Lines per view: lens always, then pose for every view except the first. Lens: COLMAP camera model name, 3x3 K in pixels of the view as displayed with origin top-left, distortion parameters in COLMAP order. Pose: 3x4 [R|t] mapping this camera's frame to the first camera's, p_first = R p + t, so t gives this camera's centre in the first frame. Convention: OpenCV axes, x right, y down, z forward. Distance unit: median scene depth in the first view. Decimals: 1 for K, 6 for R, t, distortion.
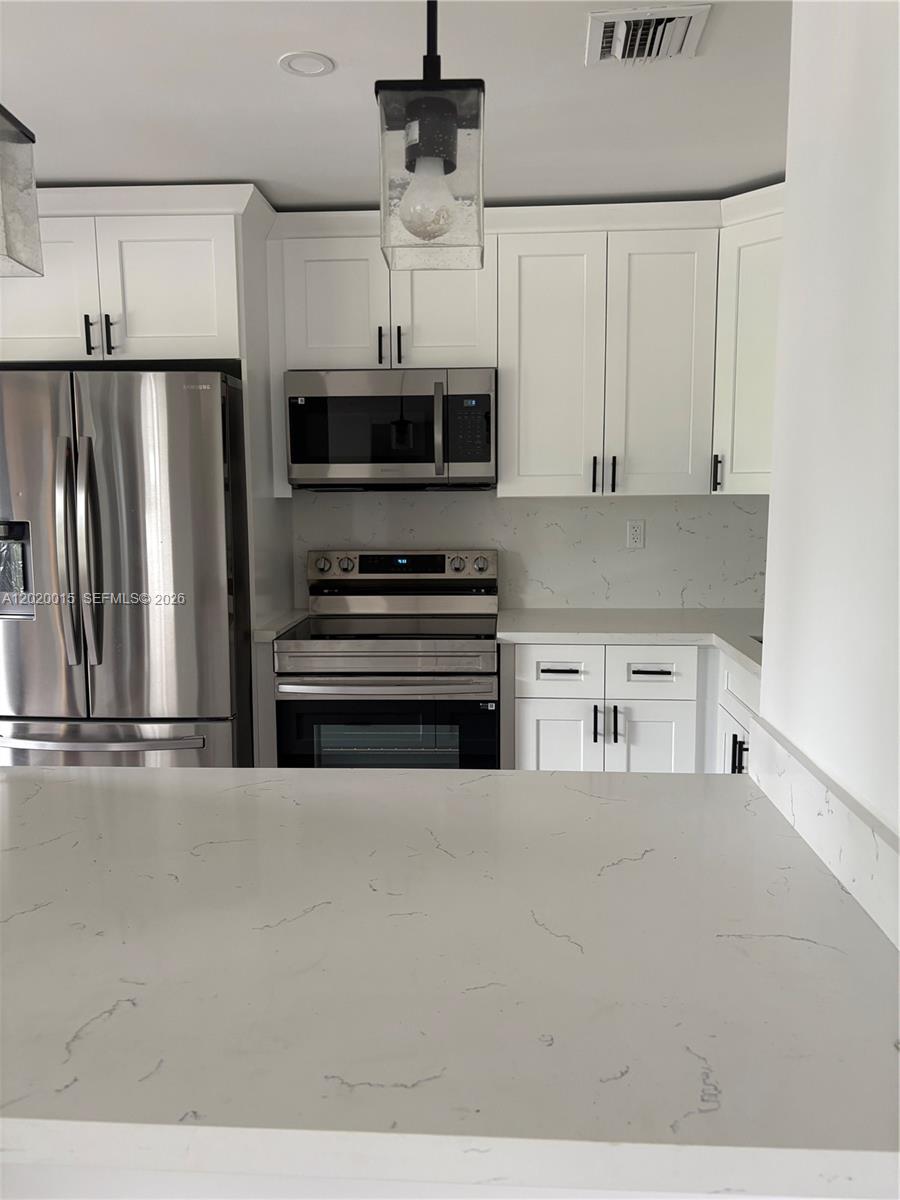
lens RADIAL K [[914.1, 0, 450.0], [0, 914.1, 600.0], [0, 0, 1]] dist [0.046411, 0.008005]
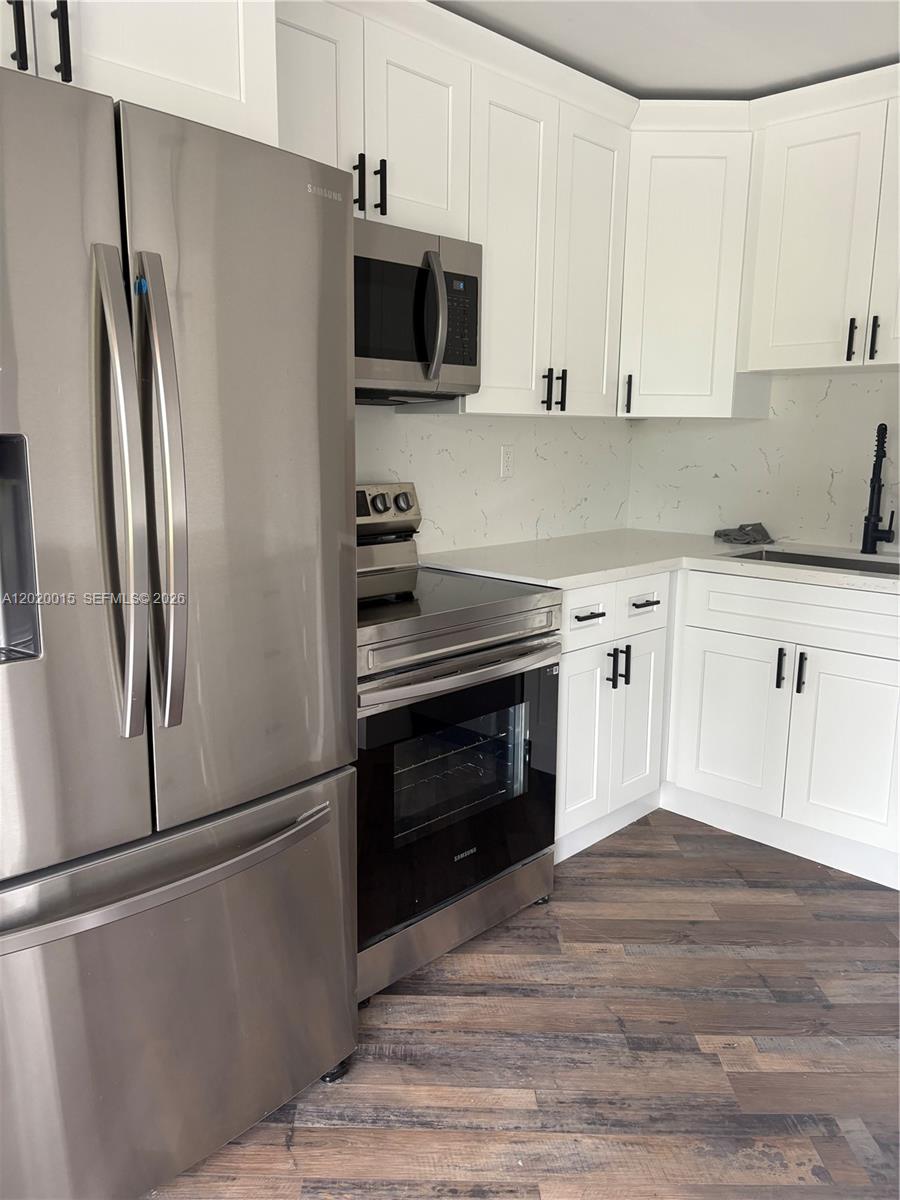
lens RADIAL K [[914.1, 0, 450.0], [0, 914.1, 600.0], [0, 0, 1]] dist [0.046411, 0.008005]
pose [[0.644246, -0.123432, 0.754792, -0.596315], [0.082127, 0.992350, 0.092182, -0.027175], [-0.760396, 0.002601, 0.649454, 0.518766]]
